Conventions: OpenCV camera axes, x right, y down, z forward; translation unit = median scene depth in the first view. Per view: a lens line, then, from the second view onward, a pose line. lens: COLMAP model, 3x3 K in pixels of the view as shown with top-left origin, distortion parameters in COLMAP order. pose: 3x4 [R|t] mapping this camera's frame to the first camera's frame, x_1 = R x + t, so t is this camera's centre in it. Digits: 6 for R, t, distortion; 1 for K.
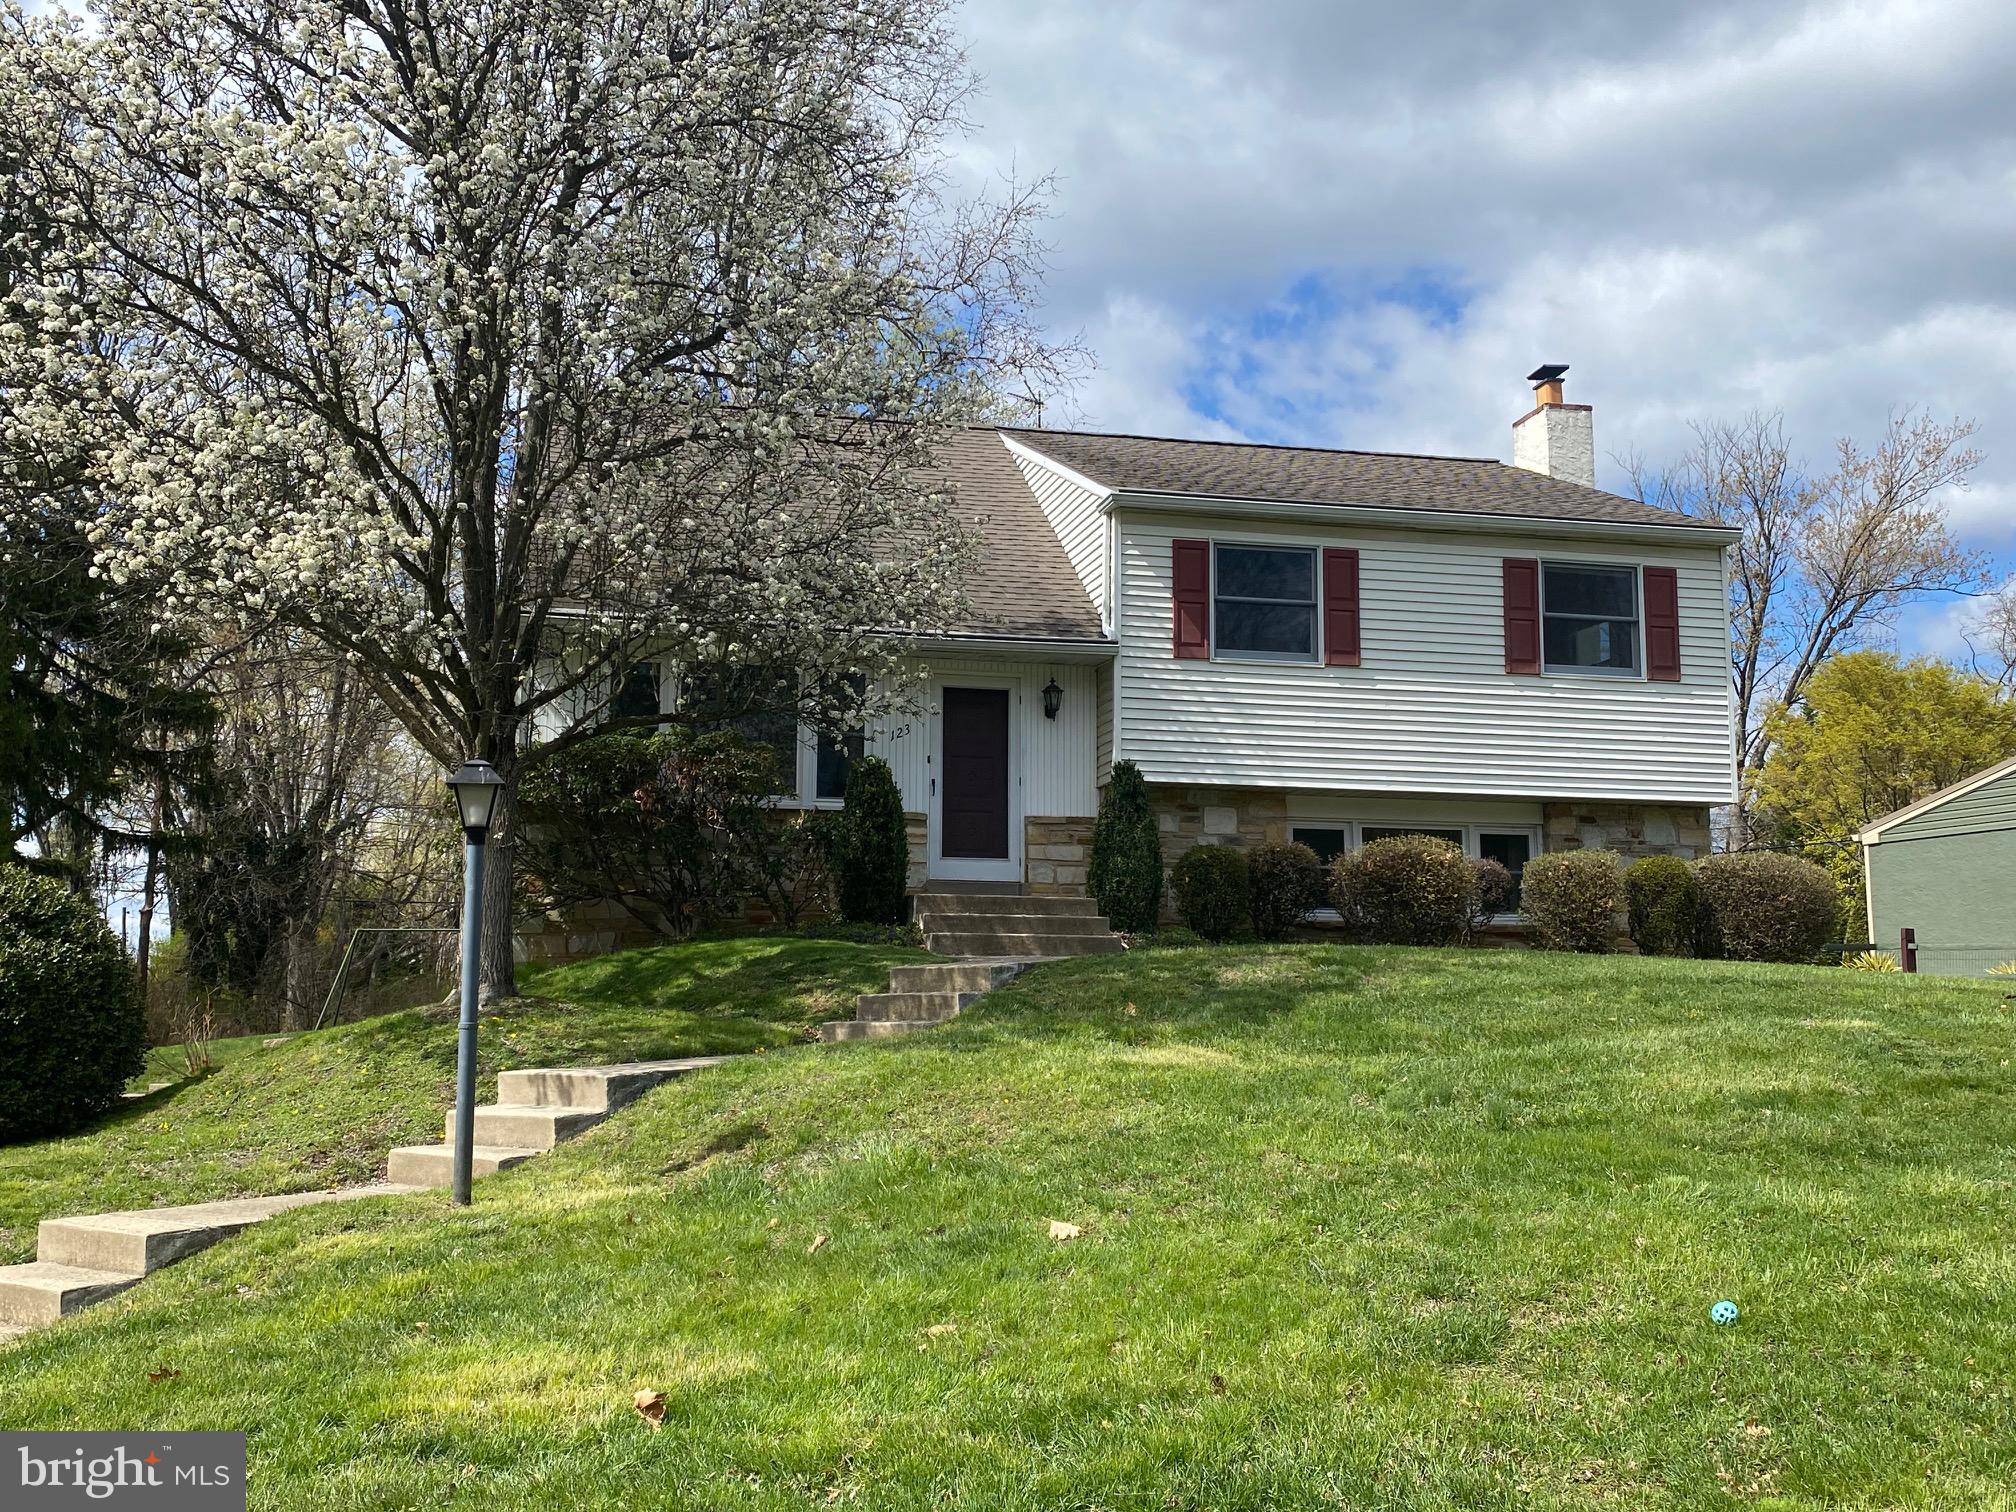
lens RADIAL K [[2212.5, 0, 984.1], [0, 2212.5, 720.8], [0, 0, 1]] dist [0.106359, -0.367806]
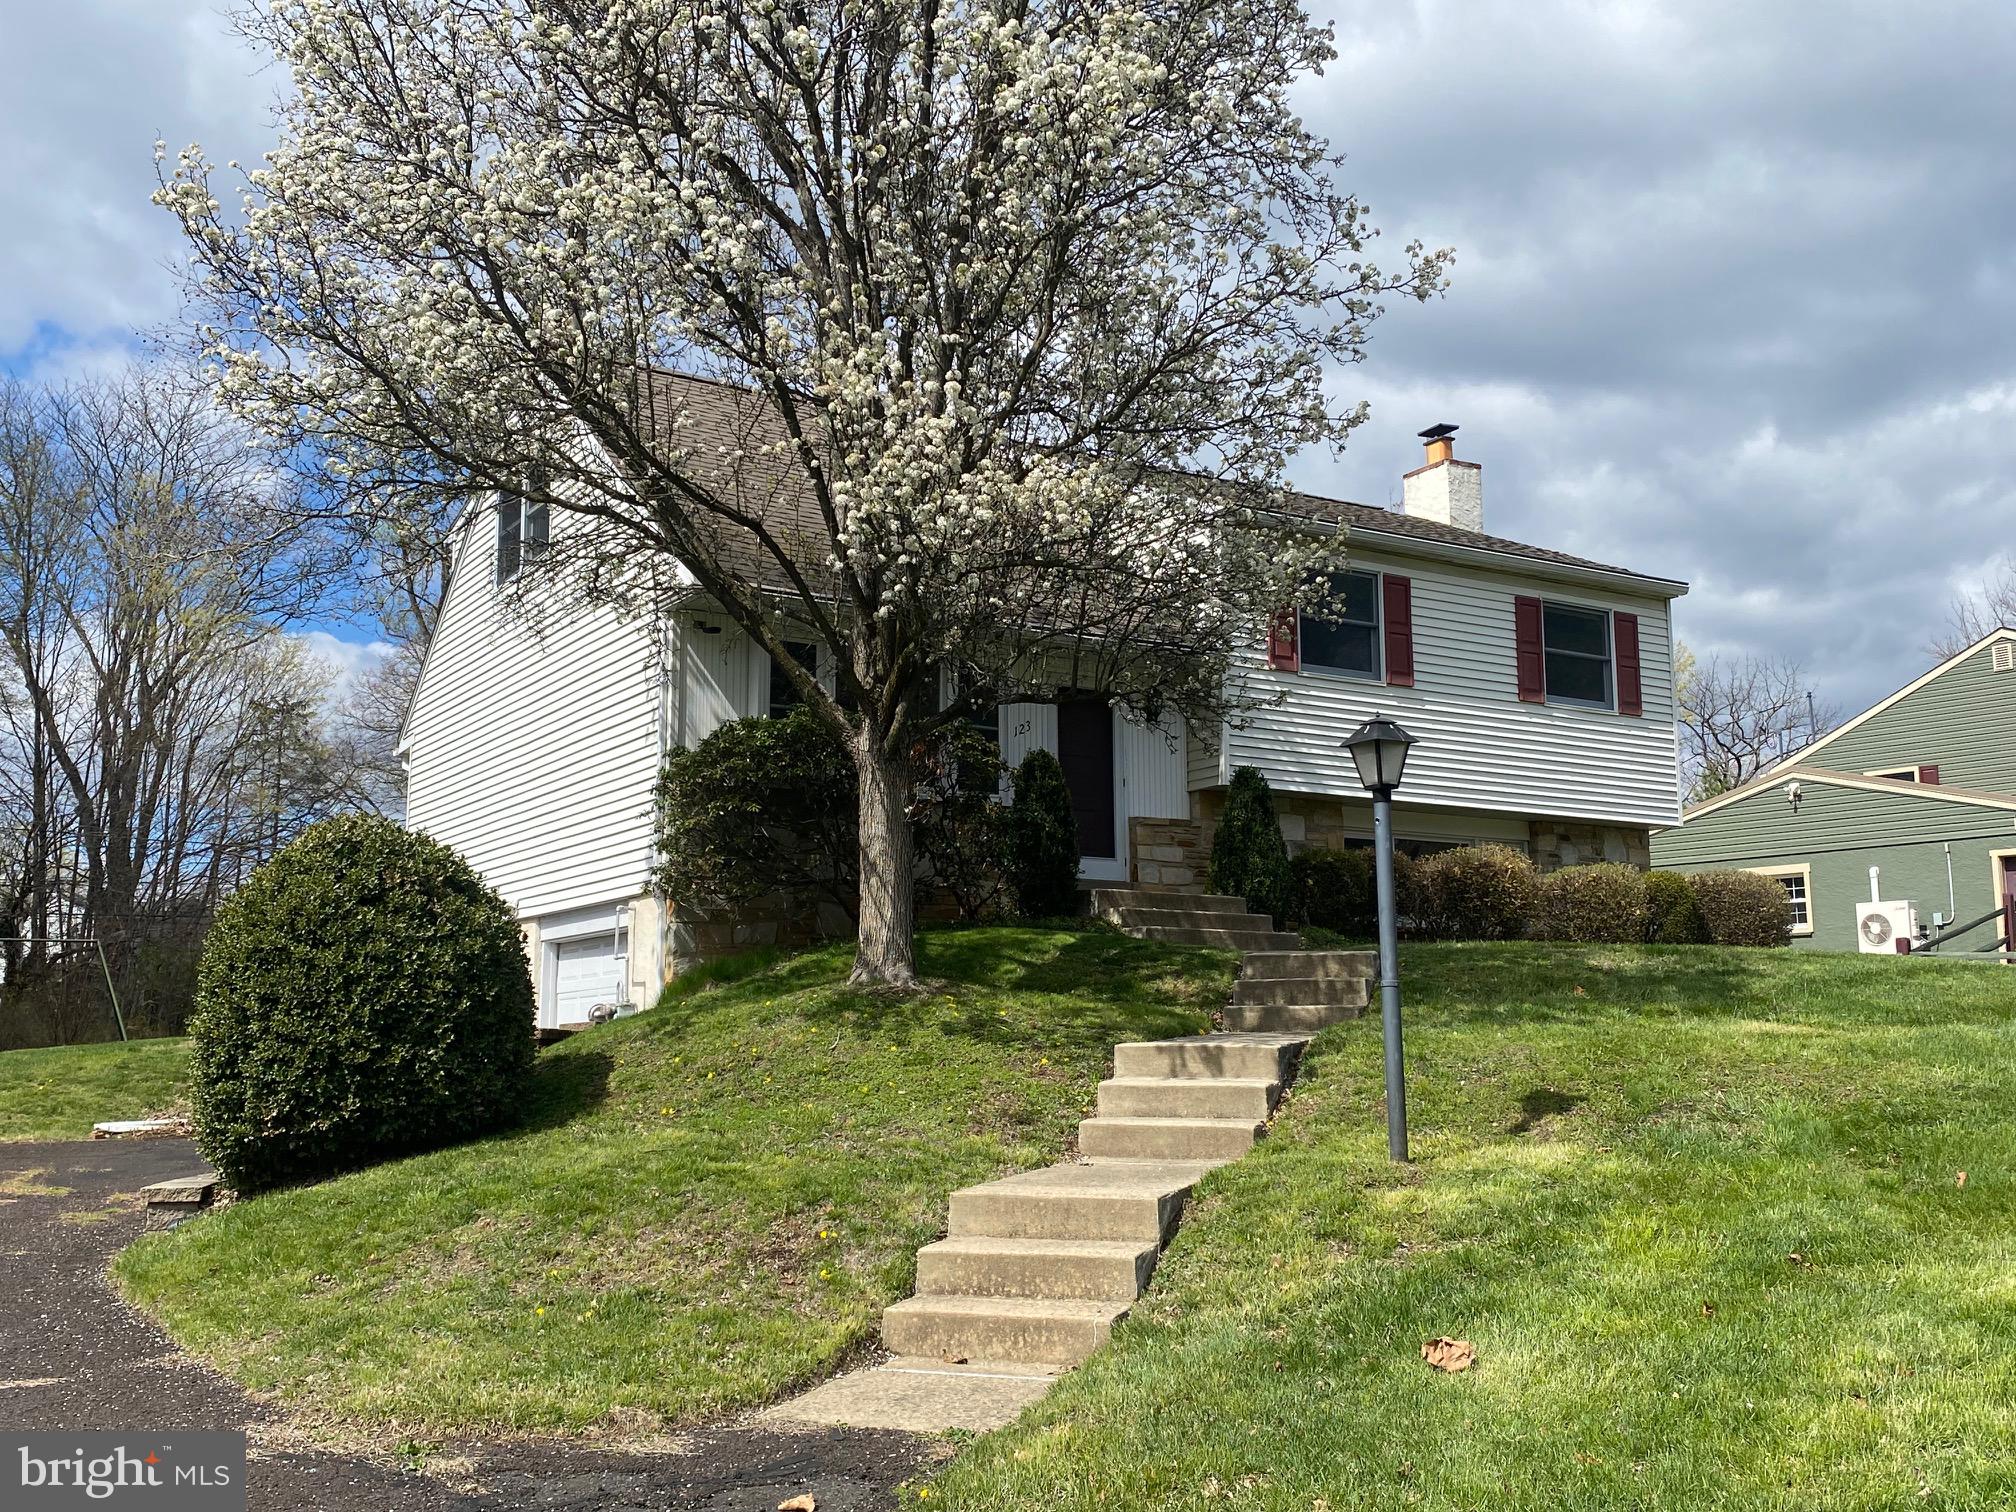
lens RADIAL K [[2212.5, 0, 984.1], [0, 2212.5, 720.8], [0, 0, 1]] dist [0.106359, -0.367806]
pose [[0.937851, 0.046964, 0.343845, -0.385684], [-0.040345, 0.998837, -0.026385, 0.027748], [-0.344684, 0.010873, 0.938656, 0.066633]]
